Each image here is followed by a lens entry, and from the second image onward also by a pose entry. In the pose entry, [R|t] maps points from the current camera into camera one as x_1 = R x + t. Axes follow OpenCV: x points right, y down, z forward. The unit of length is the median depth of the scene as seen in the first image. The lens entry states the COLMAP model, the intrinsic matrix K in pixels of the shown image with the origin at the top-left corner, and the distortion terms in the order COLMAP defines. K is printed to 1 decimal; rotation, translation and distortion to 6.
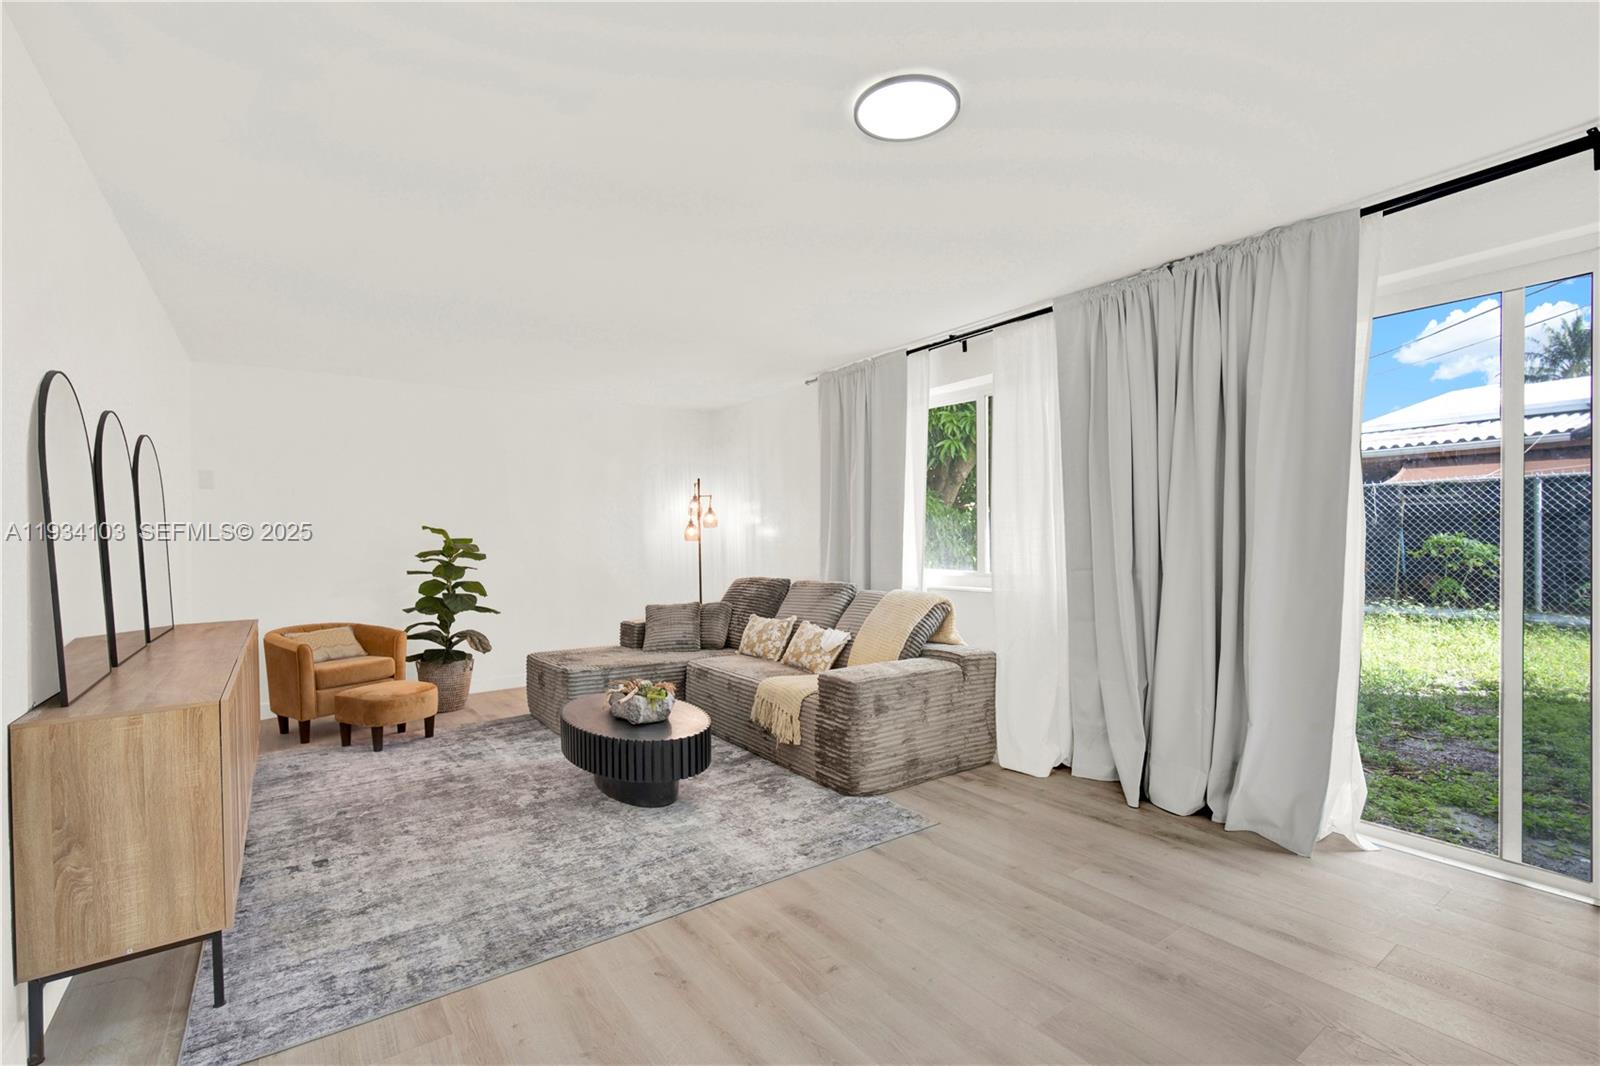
lens RADIAL K [[704.2, 0, 806.1], [0, 704.2, 537.2], [0, 0, 1]] dist [-0.008457, 0.000714]
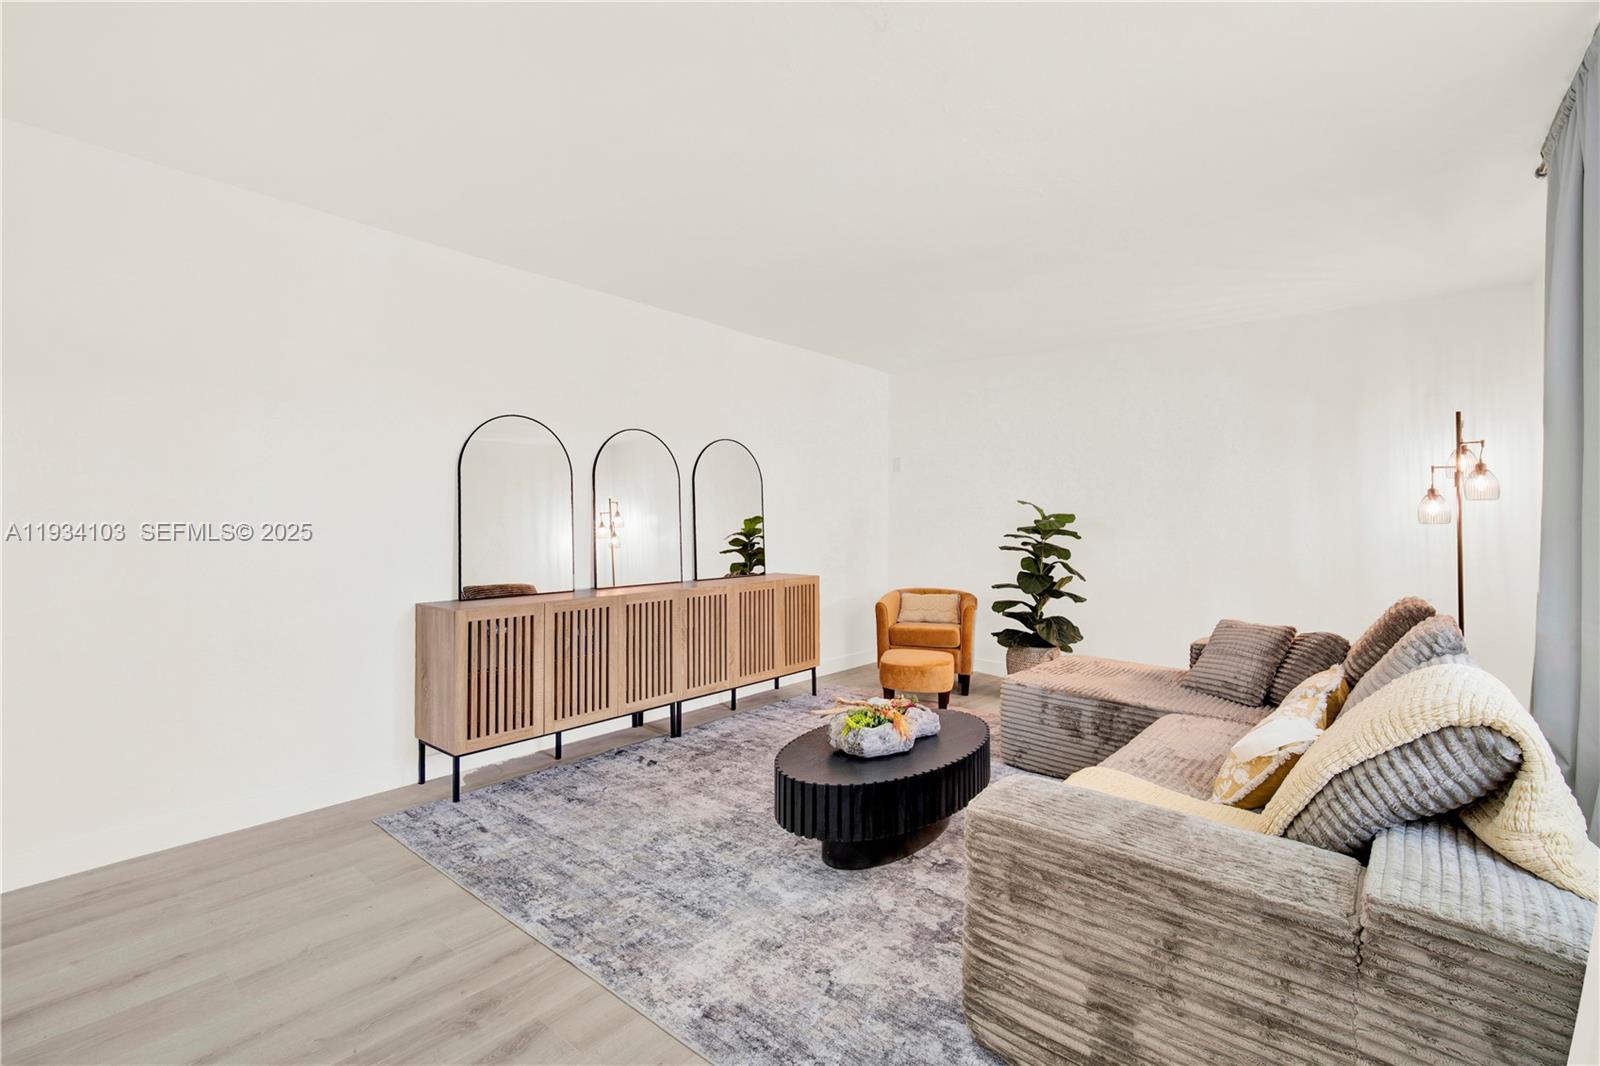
lens RADIAL K [[721.2, 0, 812.0], [0, 721.2, 498.6], [0, 0, 1]] dist [-0.012559, 0.001225]
pose [[0.257937, -0.008035, -0.966128, 0.508473], [-0.009632, 0.999894, -0.010888, -0.007808], [0.966114, 0.012114, 0.257832, 0.714725]]
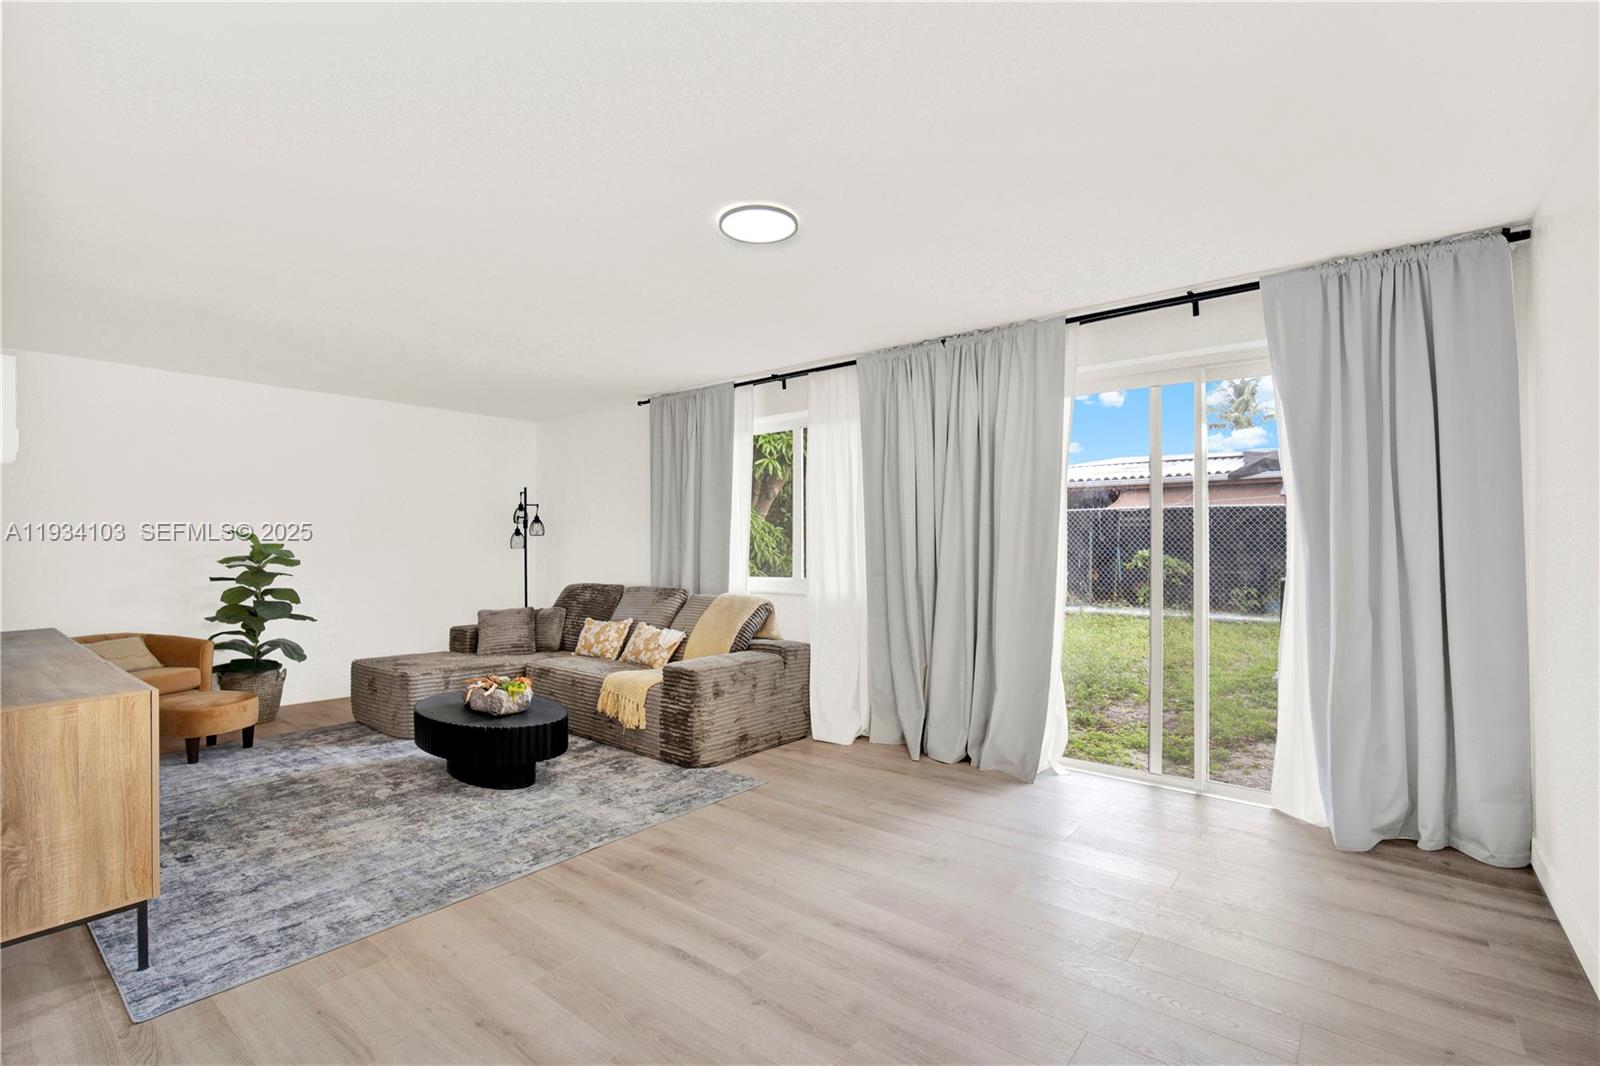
lens RADIAL K [[708.3, 0, 784.4], [0, 708.3, 543.6], [0, 0, 1]] dist [0.000476, 0.000573]
pose [[0.969420, 0.011953, 0.245116, -0.077133], [-0.010954, 0.999925, -0.005438, -0.001029], [-0.245162, 0.002587, 0.969479, -0.172165]]
